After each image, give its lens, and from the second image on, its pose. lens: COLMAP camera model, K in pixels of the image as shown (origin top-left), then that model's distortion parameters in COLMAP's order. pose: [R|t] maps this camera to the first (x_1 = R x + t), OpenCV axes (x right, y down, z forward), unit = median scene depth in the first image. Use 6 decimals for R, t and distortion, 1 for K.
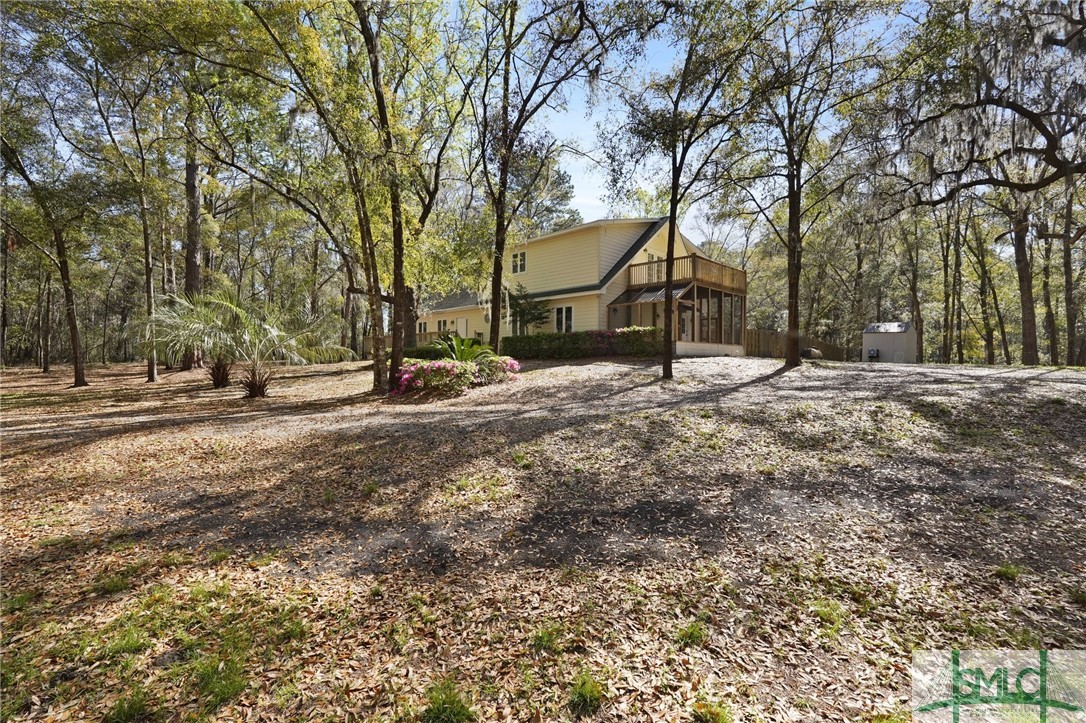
lens RADIAL K [[495.7, 0, 543.0], [0, 495.7, 361.5], [0, 0, 1]] dist [0.000217, 0.000001]
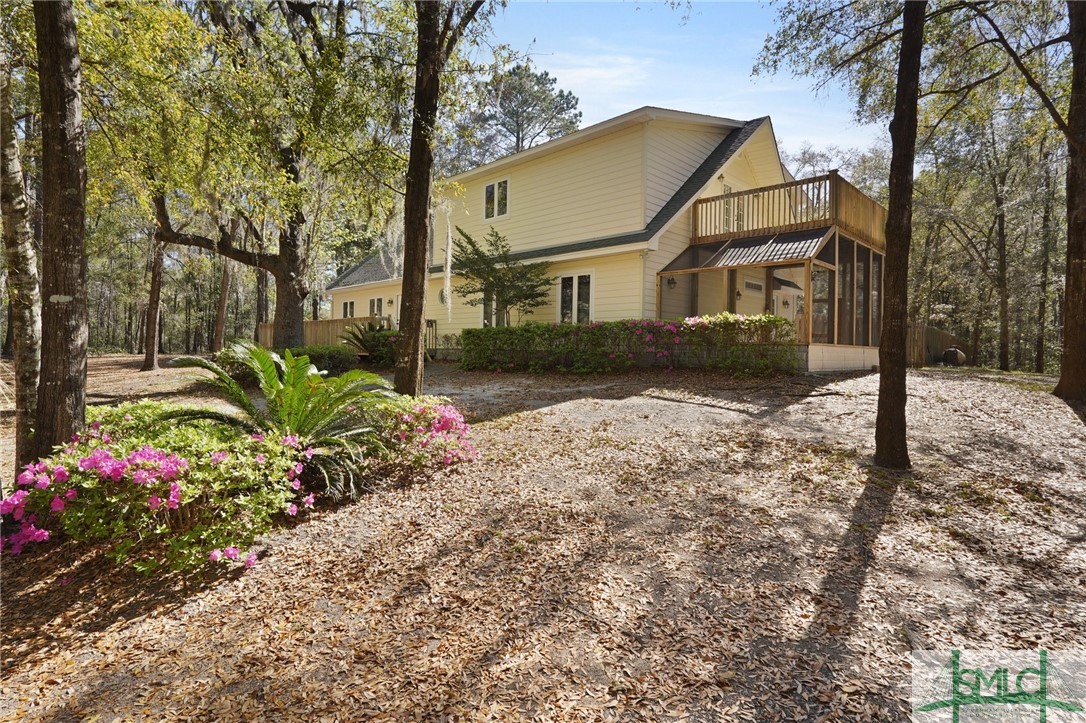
lens RADIAL K [[577.8, 0, 543.0], [0, 577.8, 361.5], [0, 0, 1]] dist [-0.000718, -0.000053]
pose [[0.999868, 0.010769, 0.012127, 0.000065], [-0.010981, 0.999785, 0.017571, -0.026511], [-0.011935, -0.017702, 0.999772, 0.364975]]
